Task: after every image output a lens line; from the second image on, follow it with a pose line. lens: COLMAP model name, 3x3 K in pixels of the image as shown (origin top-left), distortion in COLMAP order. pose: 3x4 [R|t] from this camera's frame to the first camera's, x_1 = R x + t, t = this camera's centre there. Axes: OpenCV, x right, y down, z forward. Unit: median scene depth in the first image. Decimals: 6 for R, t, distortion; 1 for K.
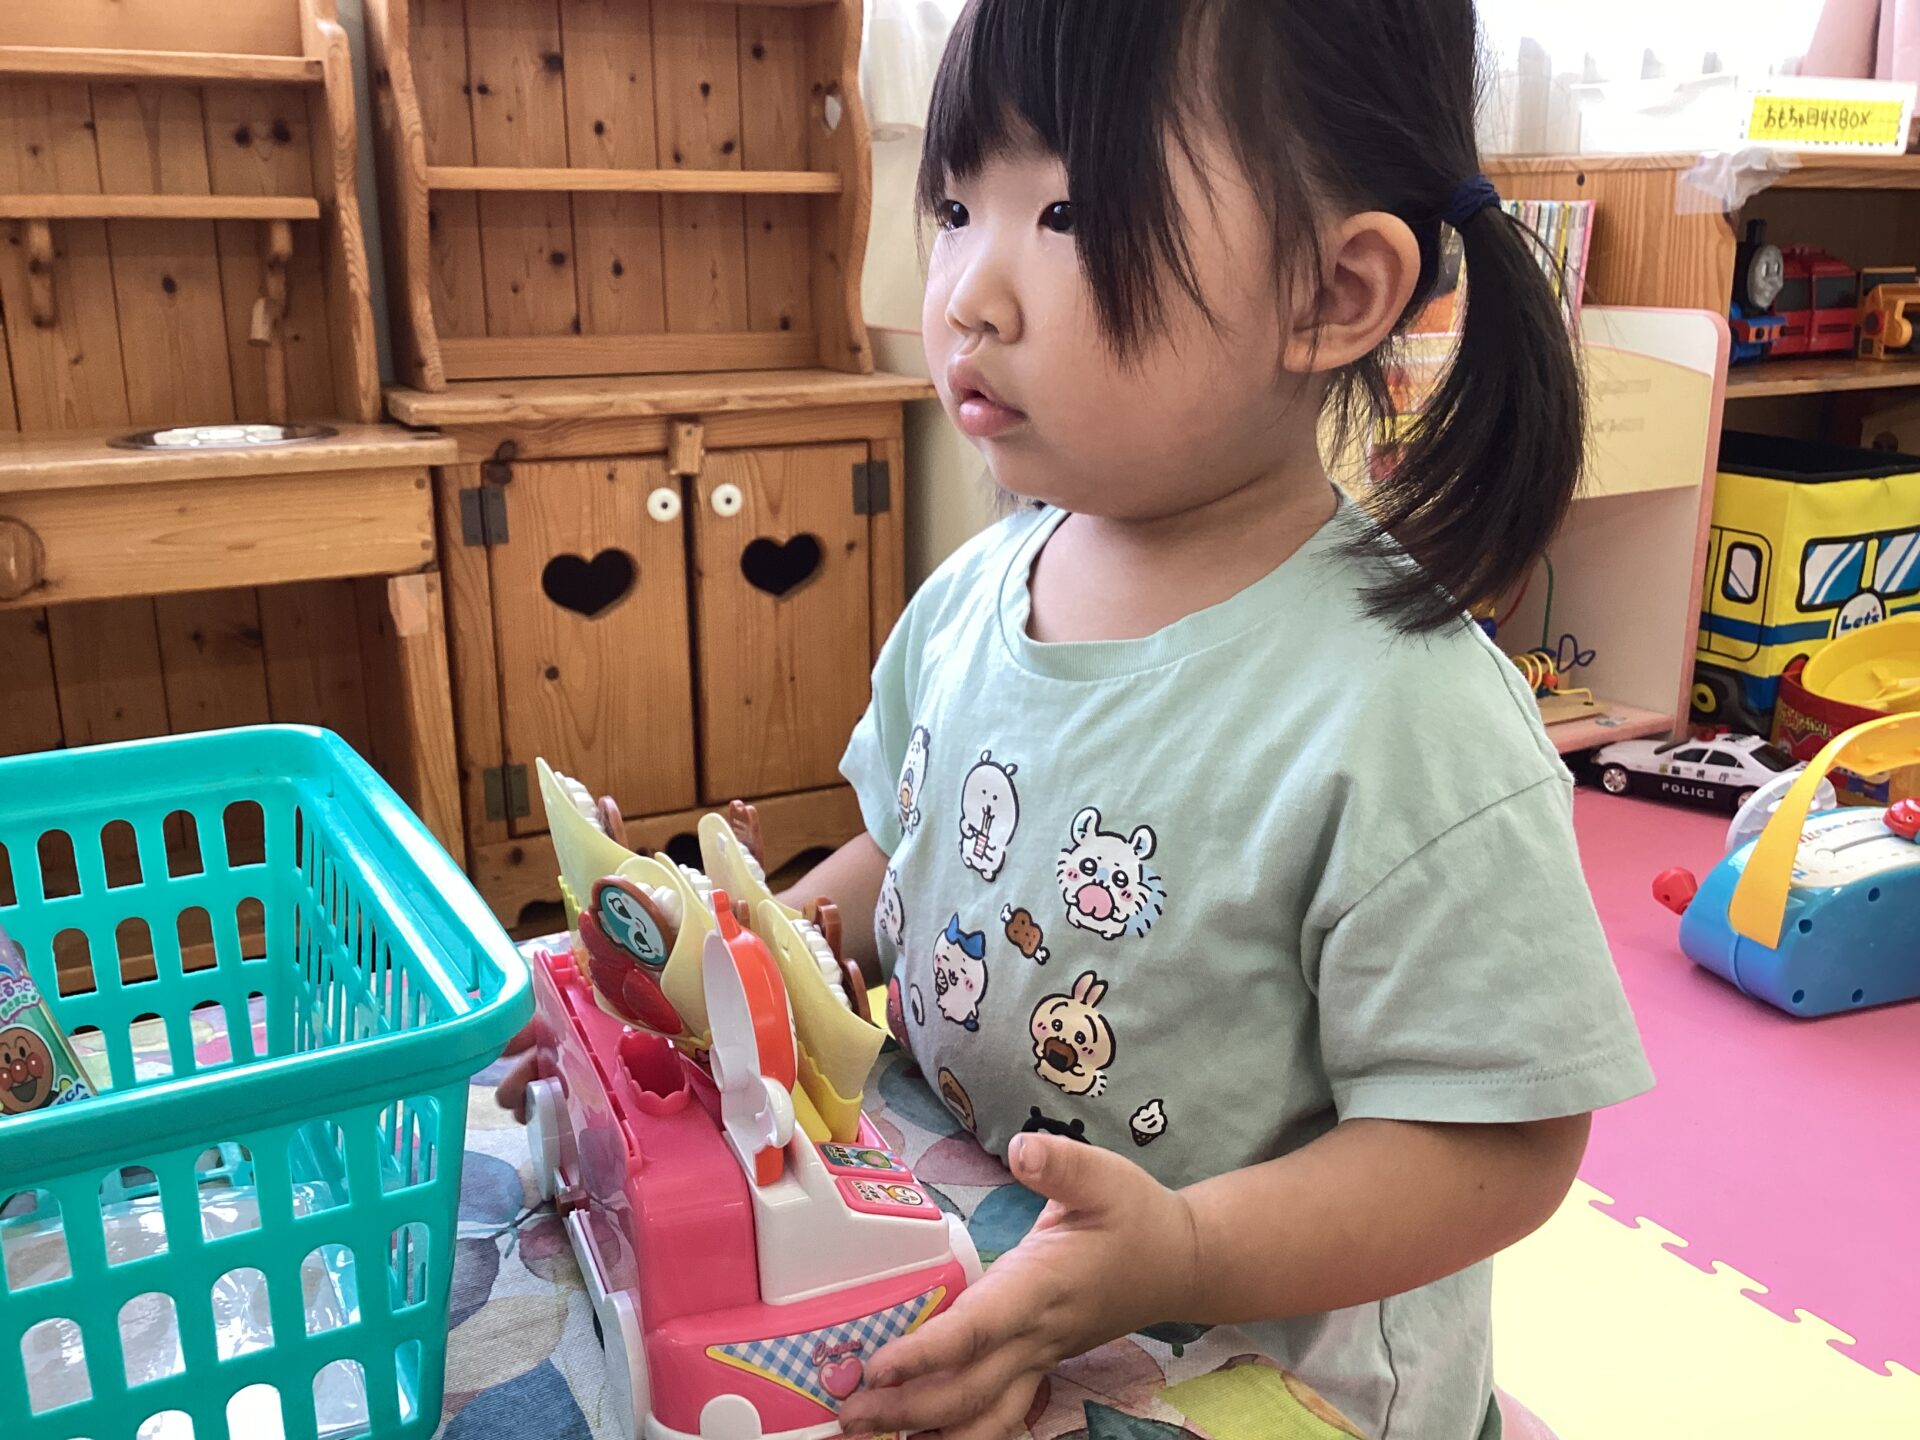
lens RADIAL K [[1826.9, 0, 960.0], [0, 1826.9, 720.0], [0, 0, 1]] dist [0.122841, -0.224056]
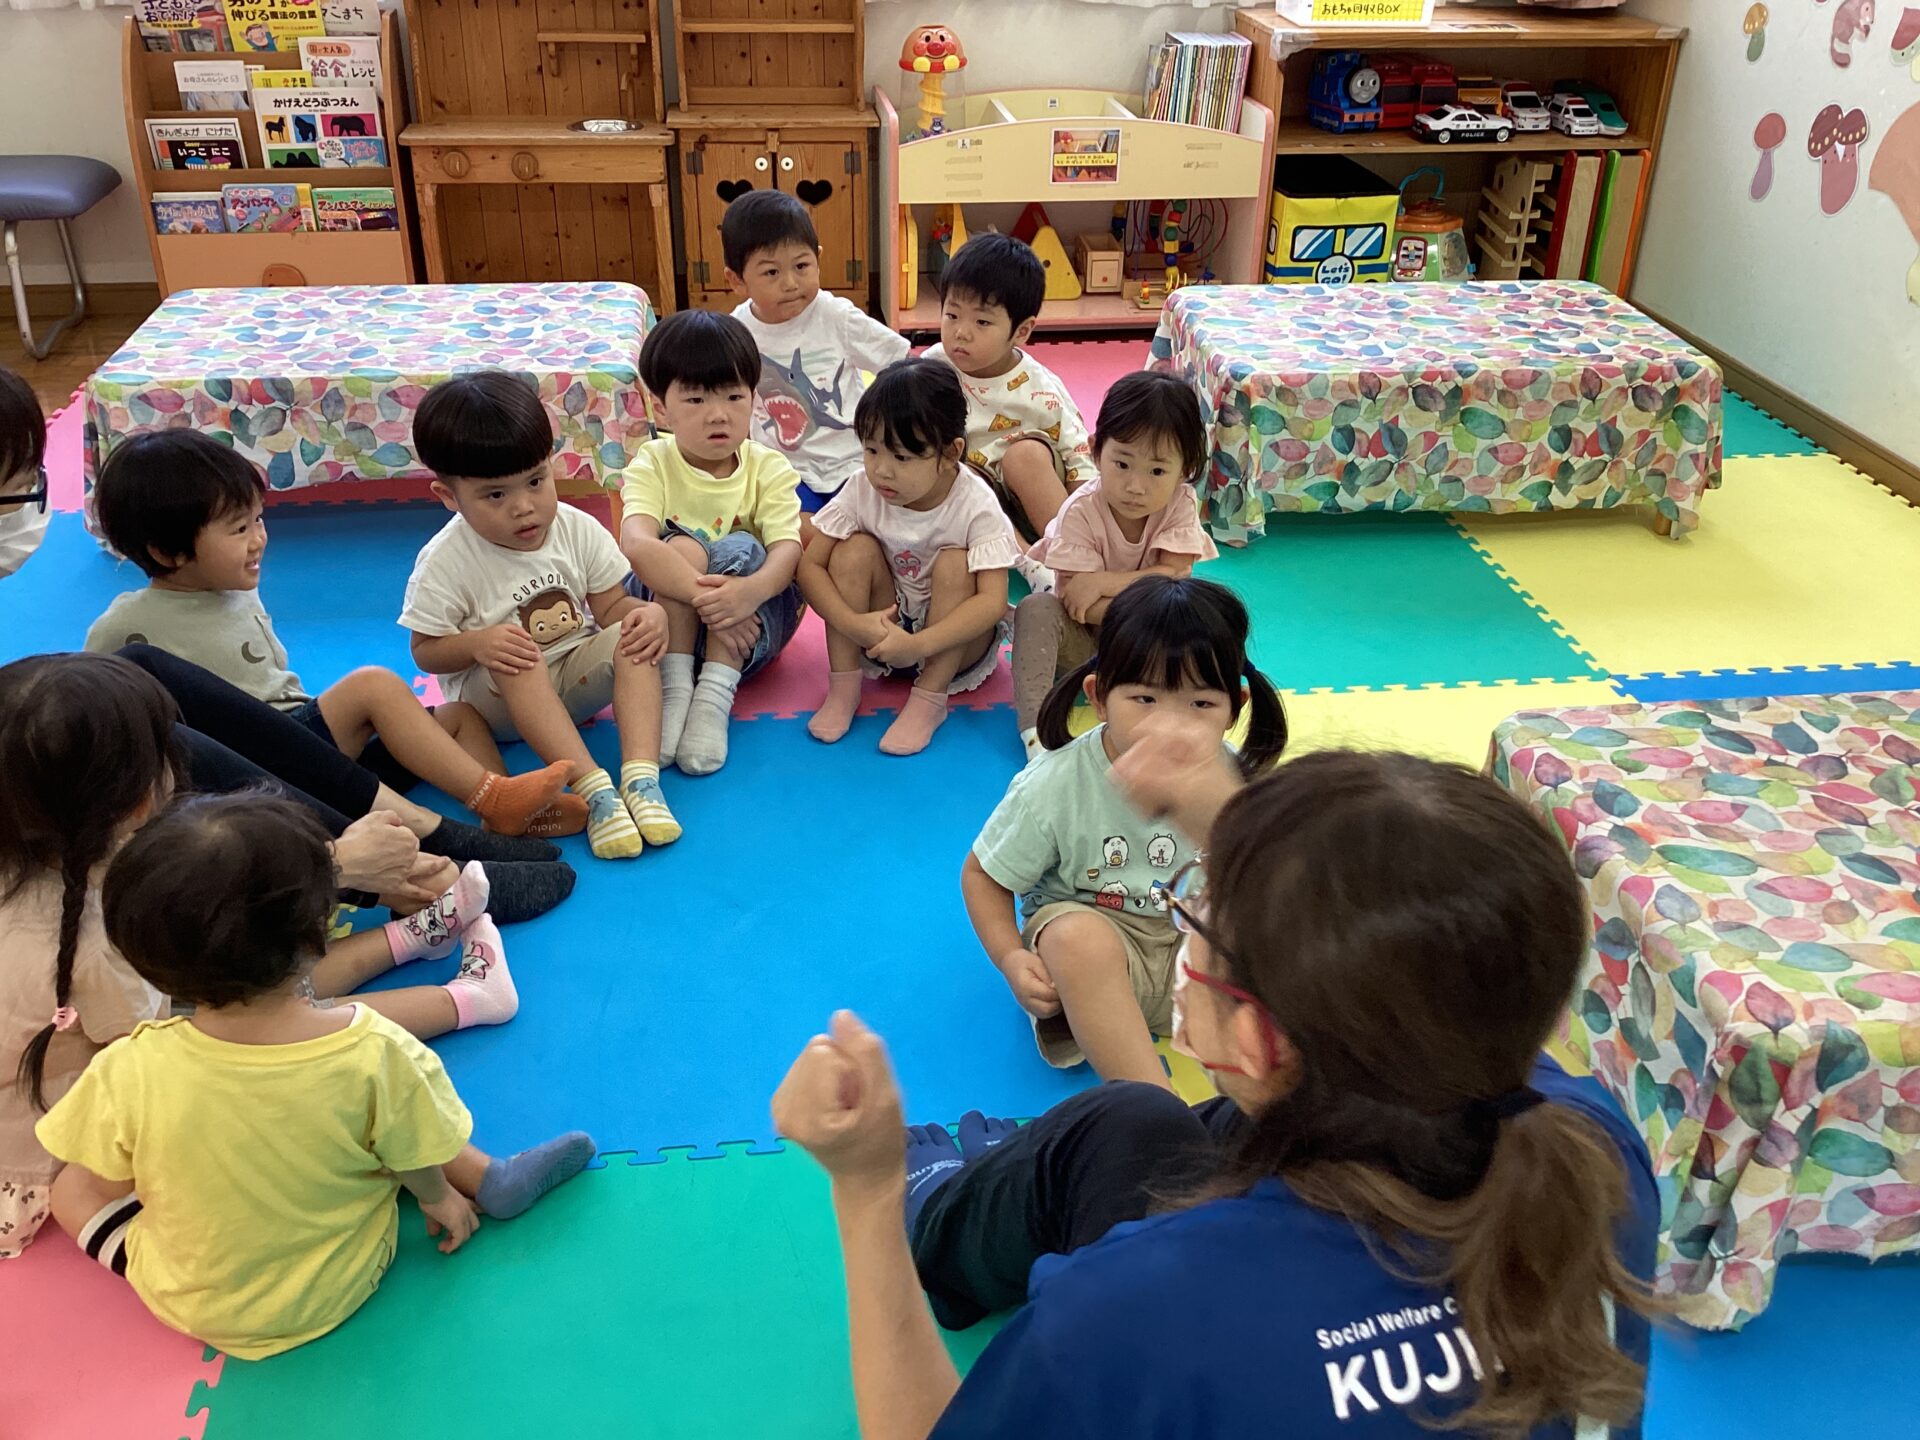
lens RADIAL K [[1721.8, 0, 960.0], [0, 1721.8, 720.0], [0, 0, 1]] dist [0.059956, -0.130002]
pose [[0.937371, 0.186823, -0.293993, 0.935454], [-0.115308, 0.962843, 0.244207, 0.008966], [0.328693, -0.195013, 0.924084, -1.272361]]
